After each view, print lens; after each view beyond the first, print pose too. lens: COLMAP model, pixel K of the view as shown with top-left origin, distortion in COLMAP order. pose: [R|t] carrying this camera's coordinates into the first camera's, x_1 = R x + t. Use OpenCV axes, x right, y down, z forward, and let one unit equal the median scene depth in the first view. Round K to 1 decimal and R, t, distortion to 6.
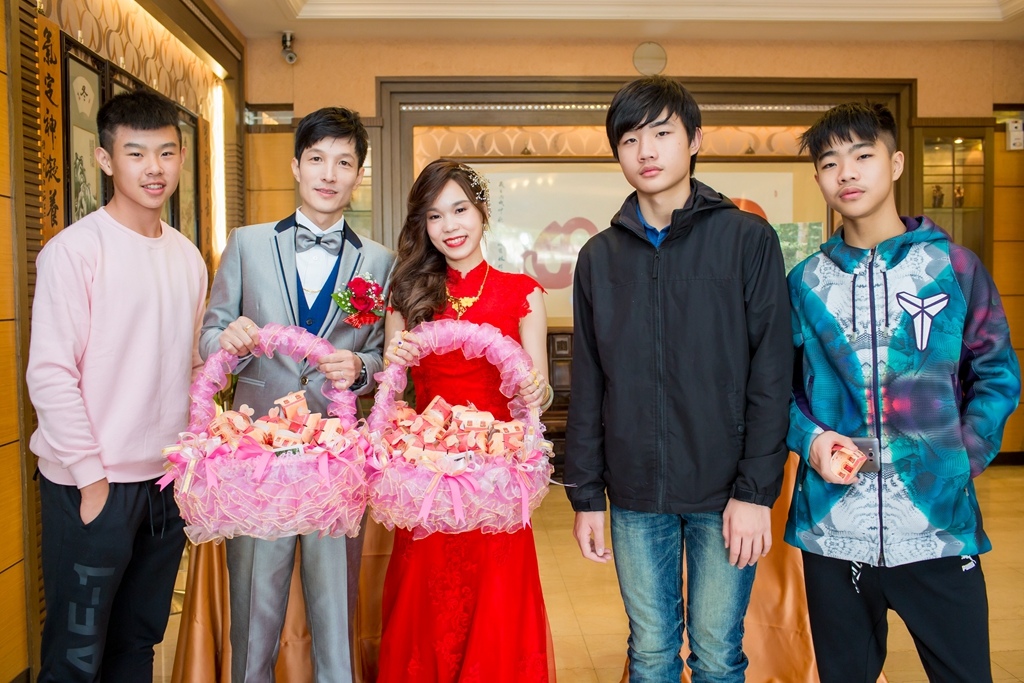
lens RADIAL K [[986.5, 0, 509.9], [0, 986.5, 338.1], [0, 0, 1]] dist [-0.102421, 0.140786]
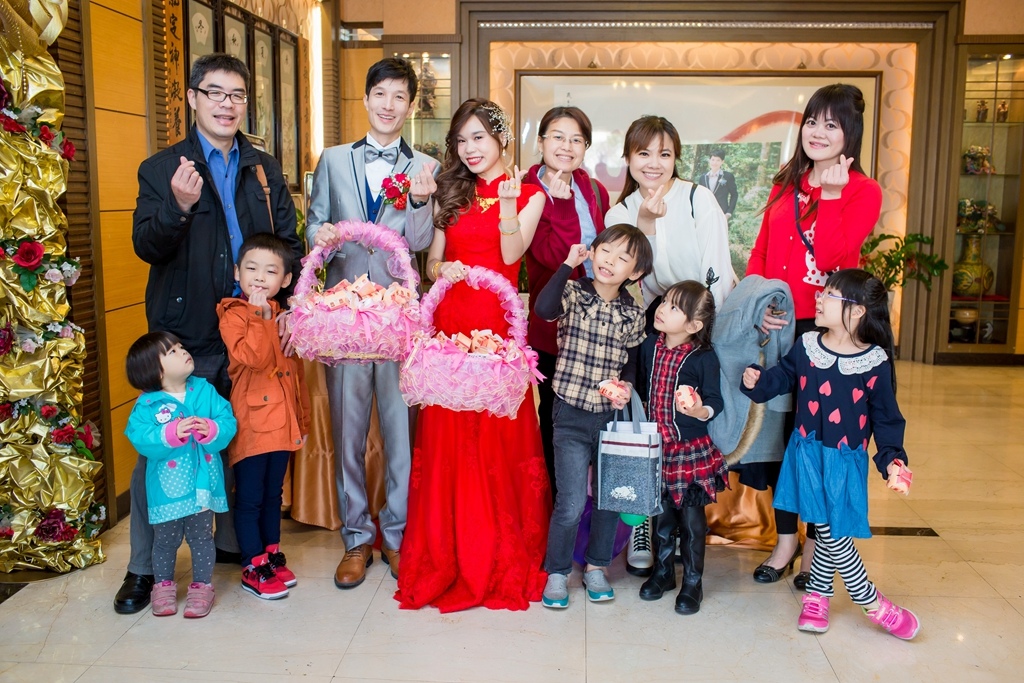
lens RADIAL K [[986.5, 0, 509.9], [0, 986.5, 338.1], [0, 0, 1]] dist [-0.102421, 0.140786]
pose [[0.992790, 0.035647, -0.114440, 0.064941], [-0.023803, 0.994372, 0.103241, 0.002984], [0.117476, -0.099773, 0.988051, -0.130507]]
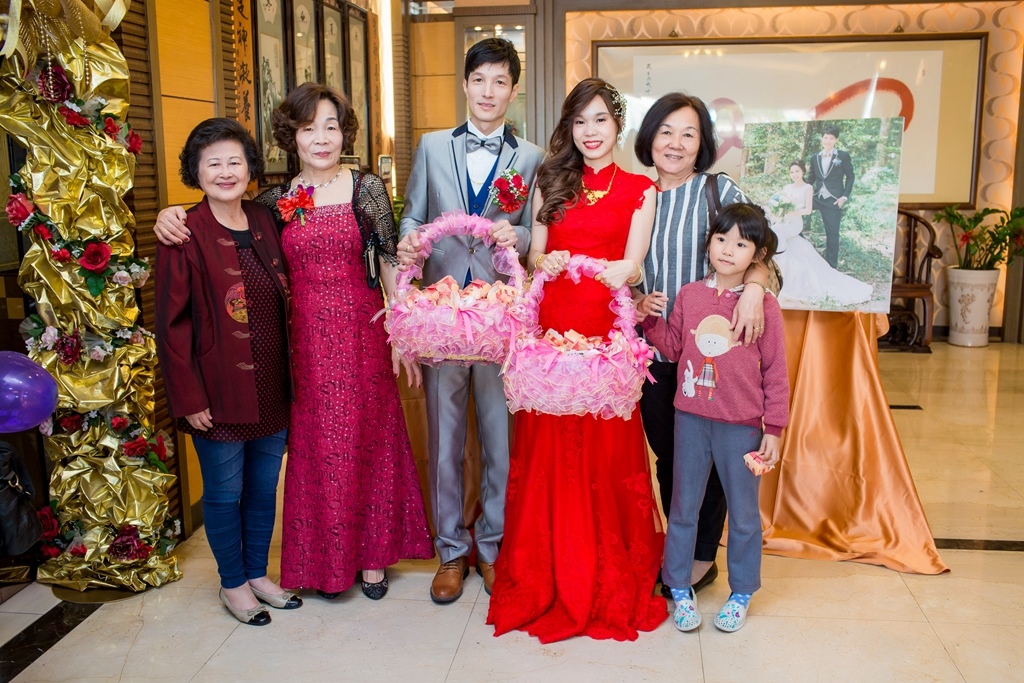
lens RADIAL K [[986.5, 0, 509.9], [0, 986.5, 338.1], [0, 0, 1]] dist [-0.102421, 0.140786]
pose [[0.983798, 0.032047, -0.176394, 0.041134], [-0.008360, 0.991024, 0.133423, -0.007188], [0.179086, -0.129787, 0.975235, -0.088973]]
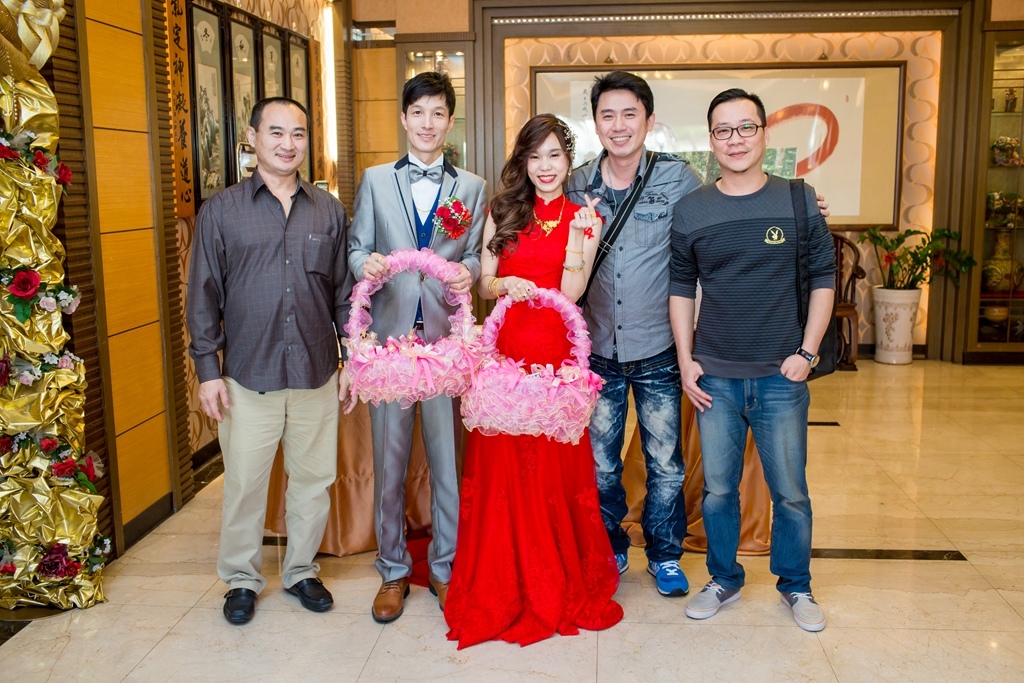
lens RADIAL K [[980.1, 0, 512.4], [0, 980.1, 328.3], [0, 0, 1]] dist [-0.082654, 0.101138]
pose [[0.990471, 0.021545, -0.136029, 0.067536], [-0.006589, 0.993970, 0.109453, -0.014258], [0.137567, -0.107514, 0.984640, -0.106536]]
